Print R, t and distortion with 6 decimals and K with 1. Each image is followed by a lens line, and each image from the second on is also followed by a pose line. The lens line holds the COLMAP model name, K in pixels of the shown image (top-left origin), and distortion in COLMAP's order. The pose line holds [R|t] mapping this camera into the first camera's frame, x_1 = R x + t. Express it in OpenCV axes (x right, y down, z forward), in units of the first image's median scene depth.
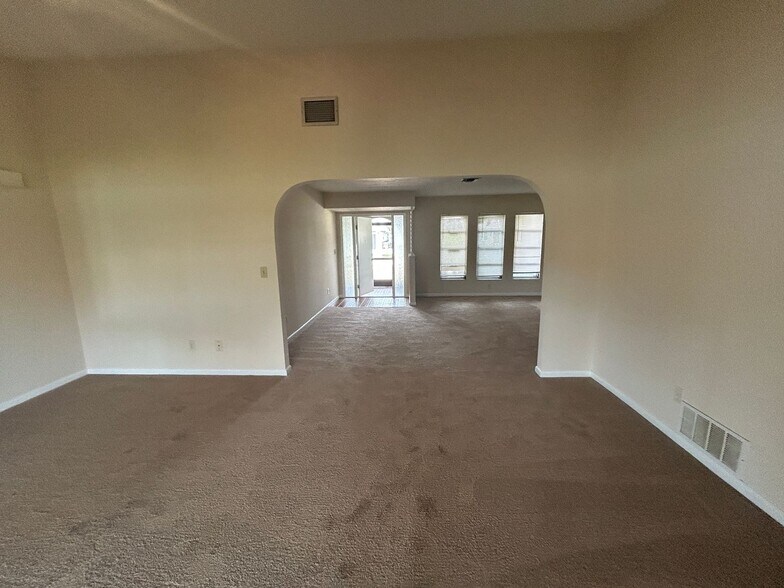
lens RADIAL K [[317.7, 0, 392.0], [0, 317.7, 294.0], [0, 0, 1]] dist [-0.001218, 0.000334]
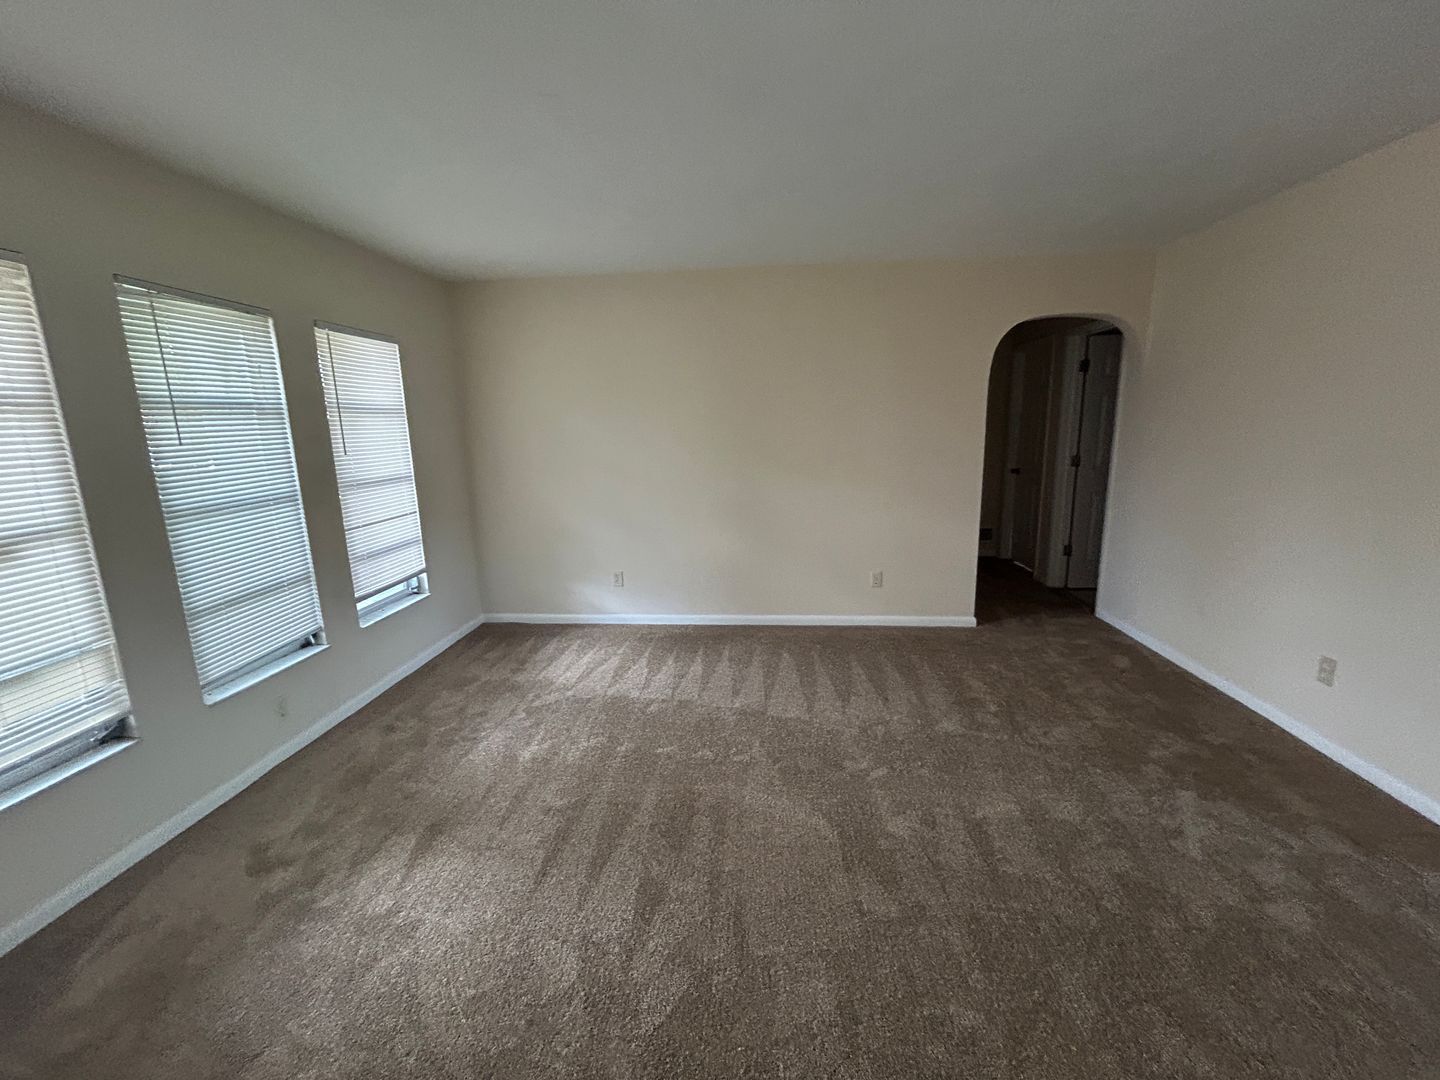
lens RADIAL K [[583.5, 0, 720.0], [0, 583.5, 540.0], [0, 0, 1]] dist [-0.001218, 0.000334]
pose [[0.035964, -0.182505, 0.982547, 0.004740], [0.200863, 0.964439, 0.171789, -0.126233], [-0.978959, 0.191179, 0.071343, 0.728274]]
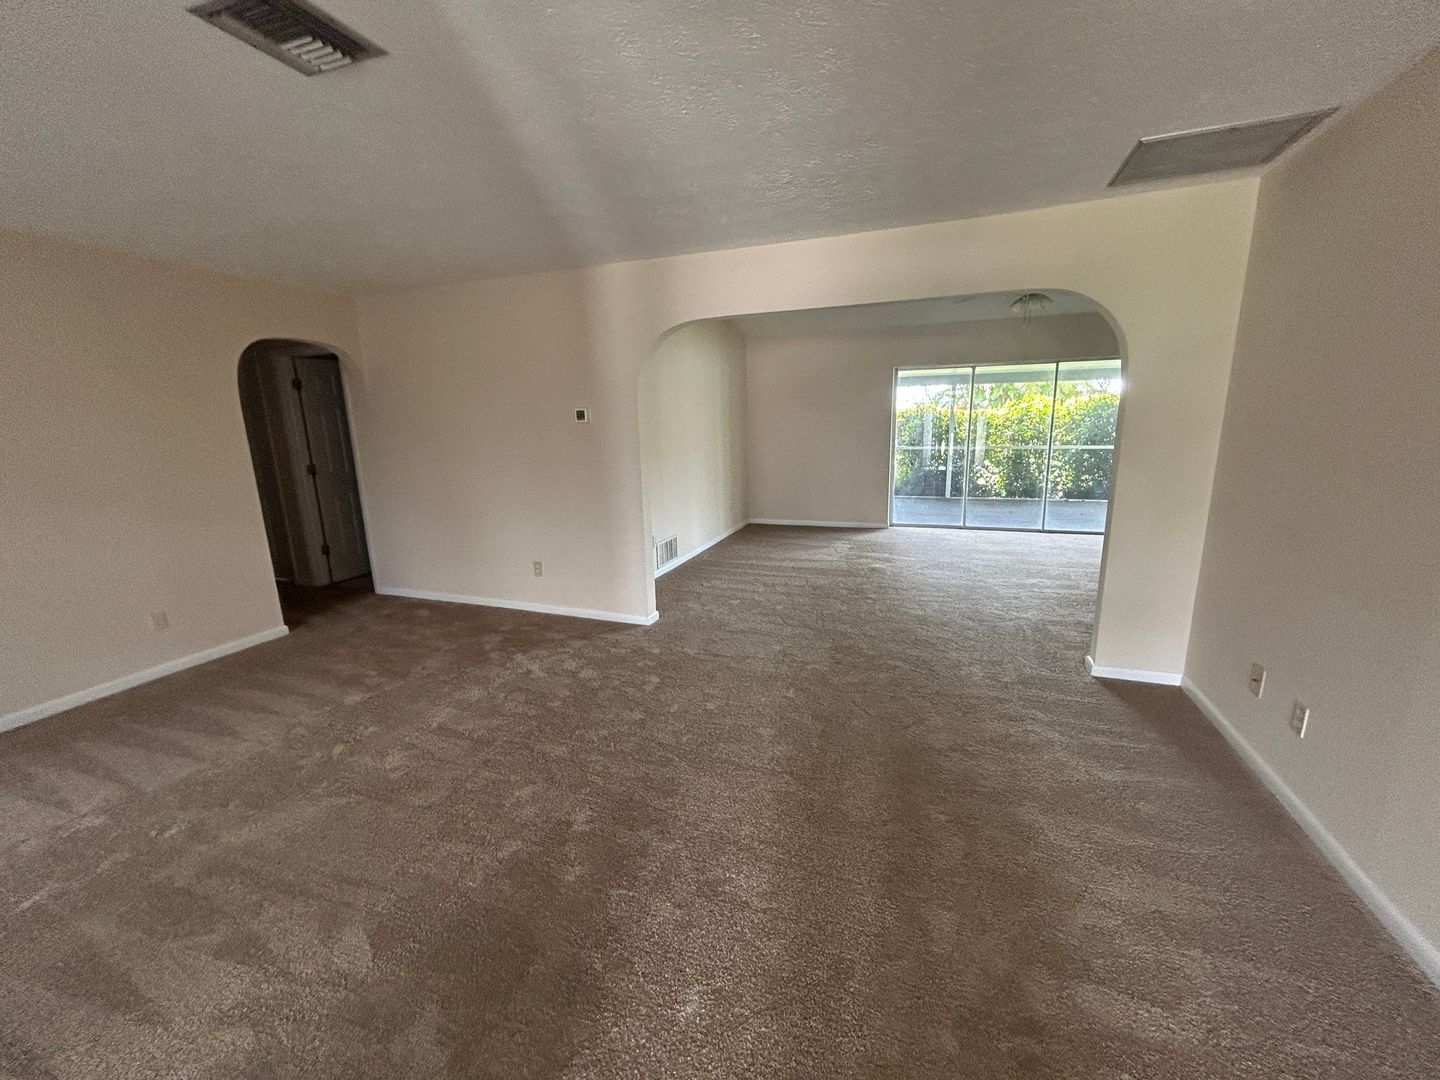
lens RADIAL K [[583.5, 0, 720.0], [0, 583.5, 540.0], [0, 0, 1]] dist [-0.001218, 0.000334]
pose [[-0.955275, -0.020808, 0.294985, -0.053455], [0.093191, 0.925512, 0.367073, -0.190318], [-0.280650, 0.378145, -0.882180, 1.082785]]
